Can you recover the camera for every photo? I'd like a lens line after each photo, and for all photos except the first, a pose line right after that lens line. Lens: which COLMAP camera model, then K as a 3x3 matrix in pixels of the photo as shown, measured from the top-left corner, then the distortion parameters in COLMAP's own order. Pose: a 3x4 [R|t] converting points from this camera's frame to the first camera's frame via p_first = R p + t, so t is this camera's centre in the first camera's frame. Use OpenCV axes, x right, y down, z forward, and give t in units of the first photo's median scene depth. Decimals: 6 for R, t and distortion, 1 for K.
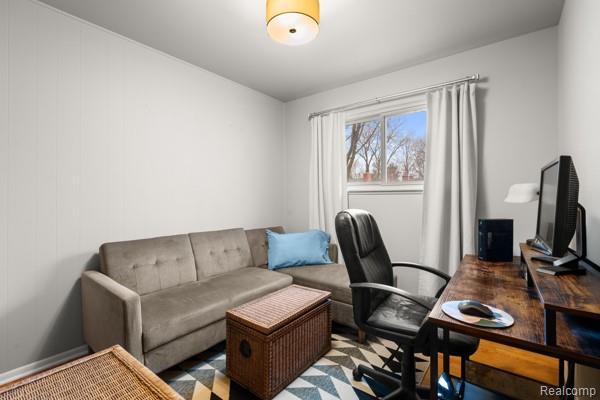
lens RADIAL K [[266.8, 0, 302.6], [0, 266.8, 201.0], [0, 0, 1]] dist [-0.000444, 0.000599]
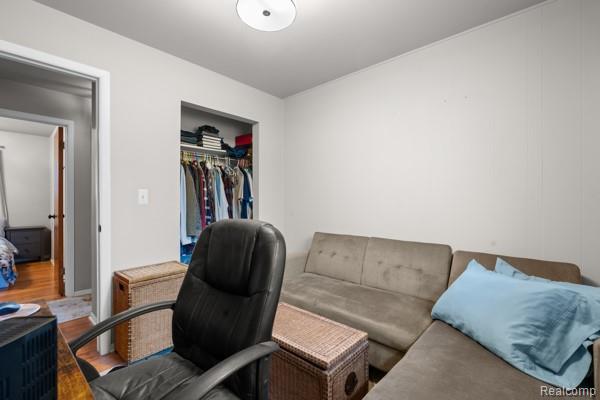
lens RADIAL K [[266.8, 0, 302.3], [0, 266.8, 199.9], [0, 0, 1]] dist [-0.000444, 0.000599]
pose [[-0.047113, 0.000334, -0.998890, 0.609348], [-0.013565, 0.999908, 0.000974, -0.013484], [0.998797, 0.013596, -0.047104, 0.839753]]
